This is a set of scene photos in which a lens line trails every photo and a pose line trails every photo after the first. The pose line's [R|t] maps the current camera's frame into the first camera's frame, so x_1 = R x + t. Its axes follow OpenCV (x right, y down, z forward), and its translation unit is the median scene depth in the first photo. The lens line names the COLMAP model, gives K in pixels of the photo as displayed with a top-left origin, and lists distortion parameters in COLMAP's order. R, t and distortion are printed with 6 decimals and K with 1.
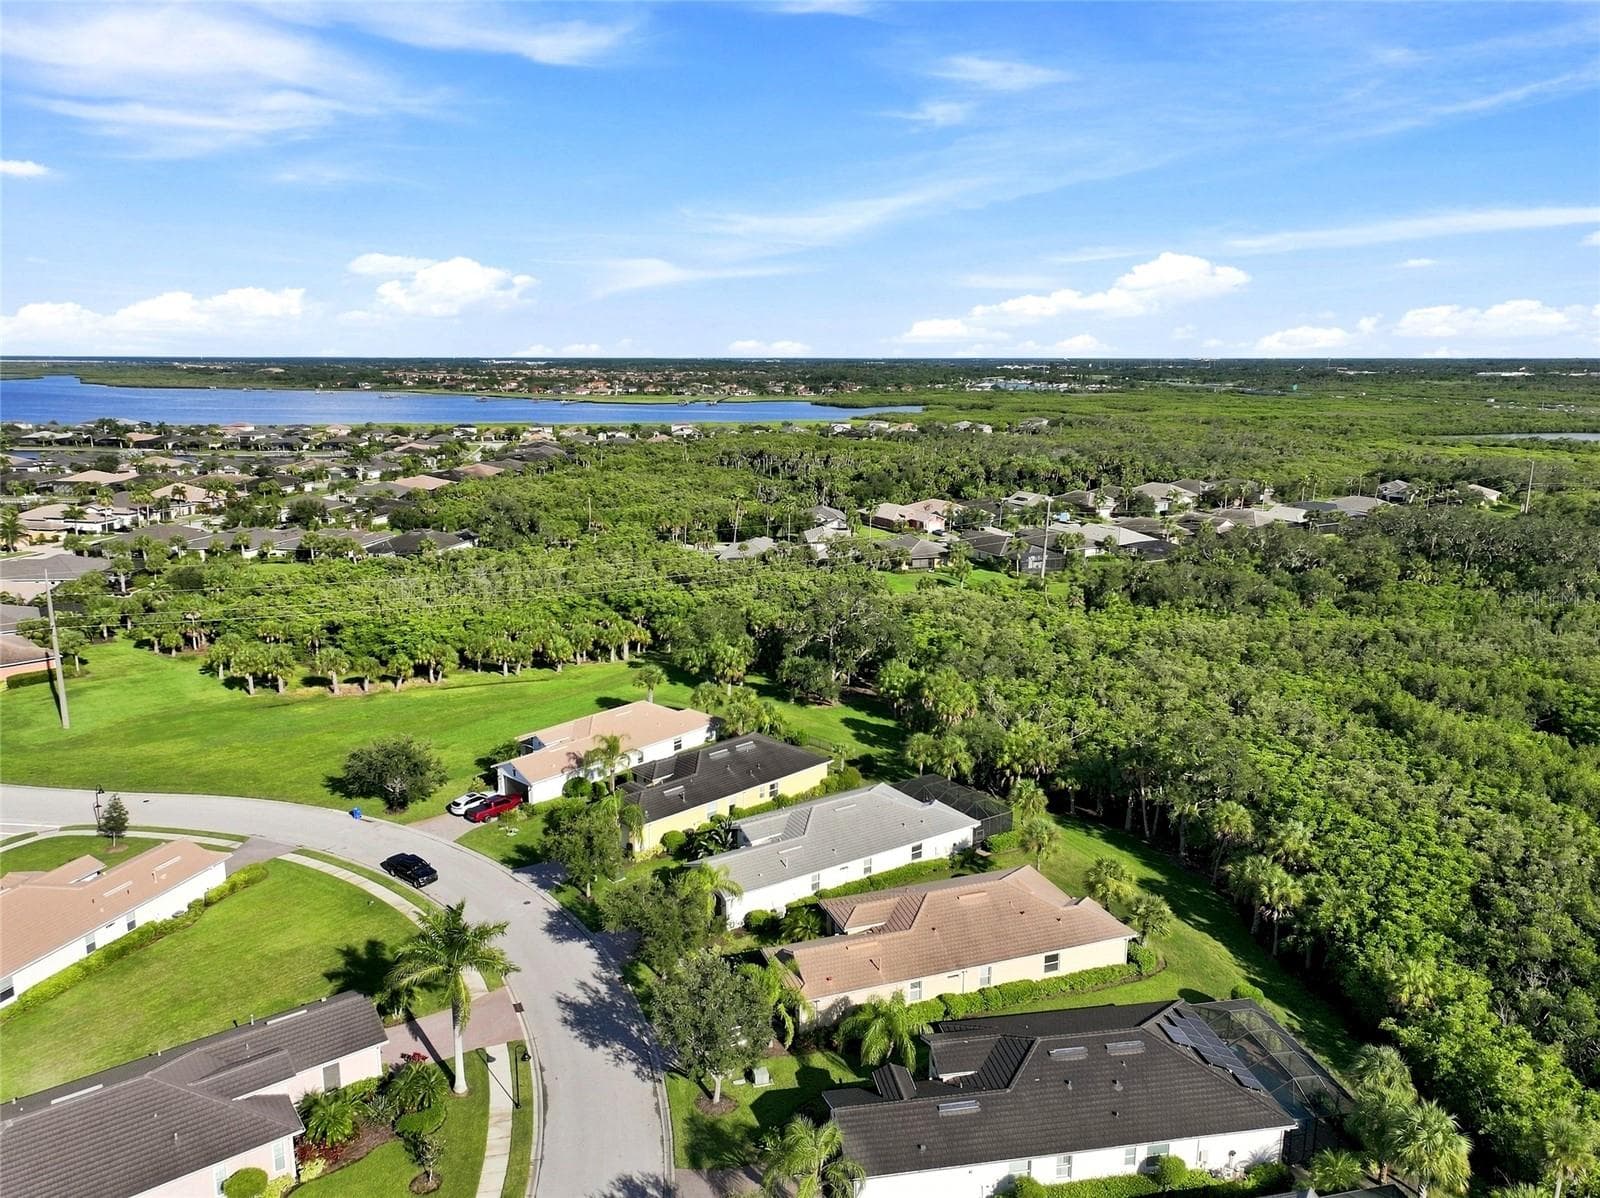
lens RADIAL K [[1133.6, 0, 824.2], [0, 1133.6, 601.1], [0, 0, 1]] dist [0.004186, 0.024837]
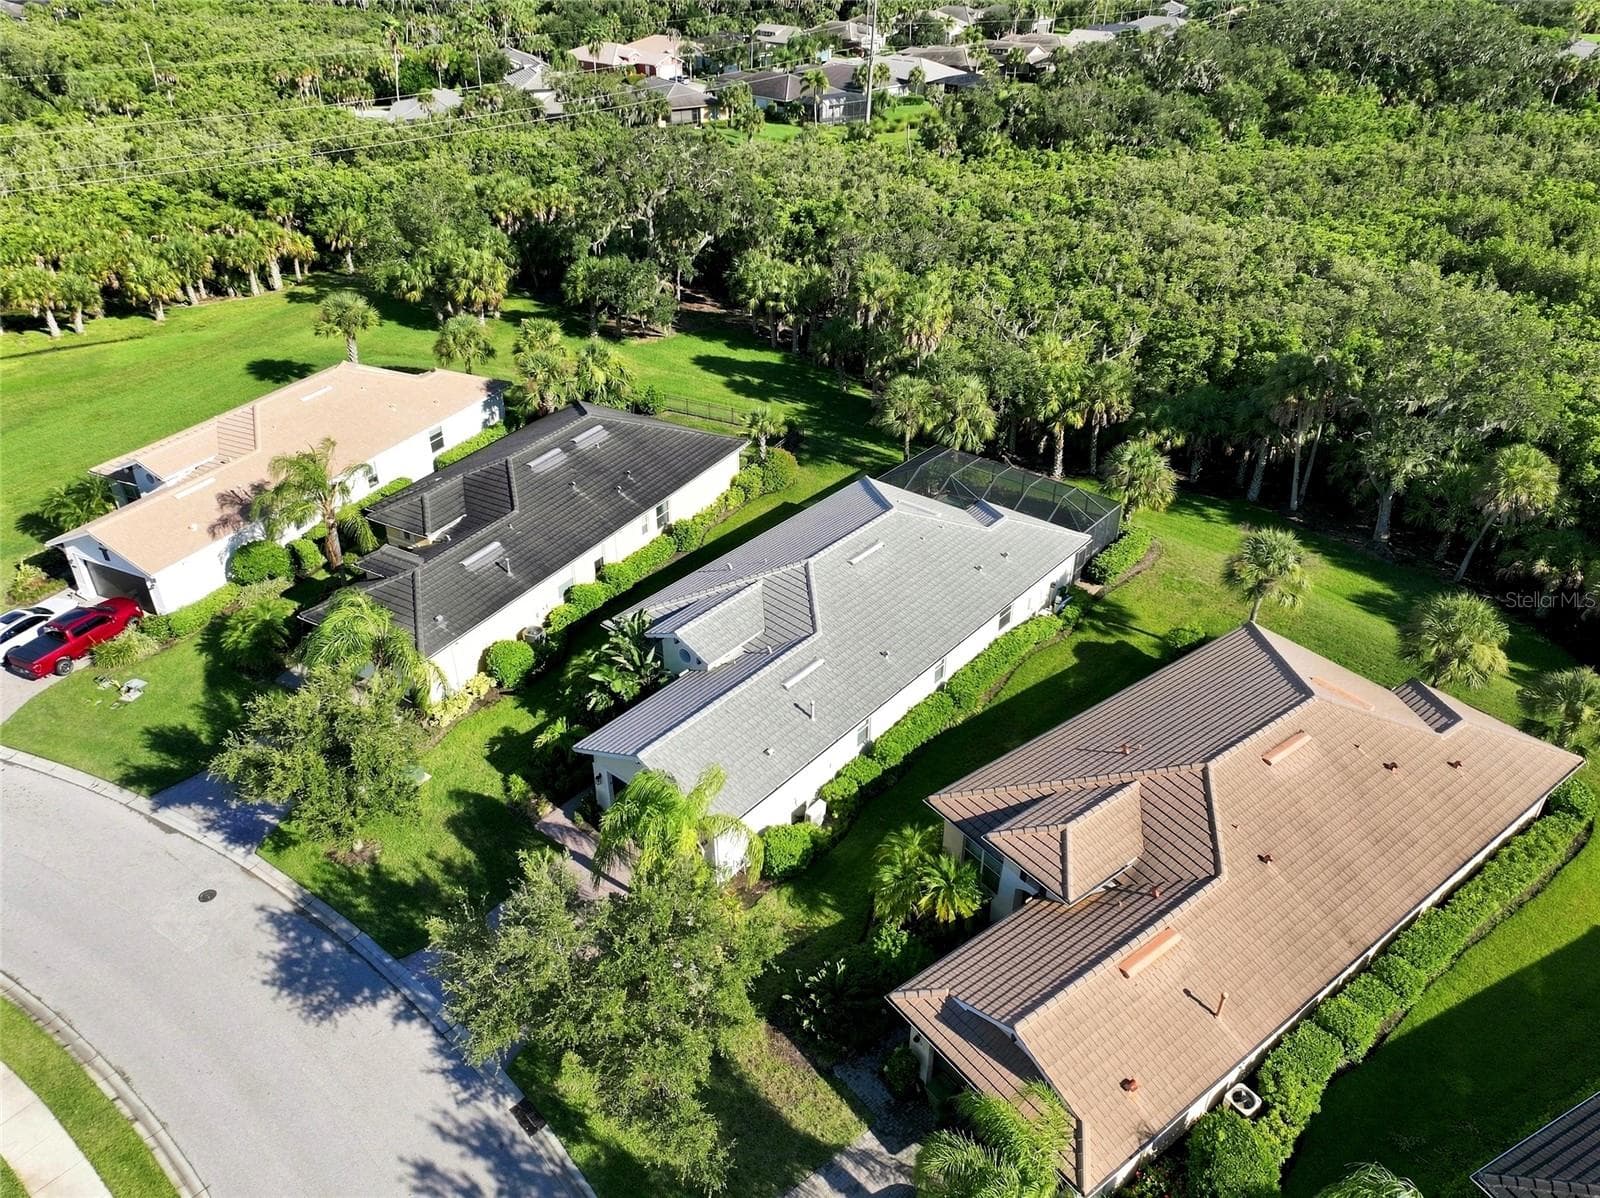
lens RADIAL K [[1116.7, 0, 800.0], [0, 1116.7, 599.0], [0, 0, 1]] dist [0.003624, 0.017671]
pose [[0.960127, -0.152233, 0.234481, -0.084923], [0.065057, 0.937375, 0.342191, 0.023201], [-0.271890, -0.313293, 0.909903, 0.383605]]
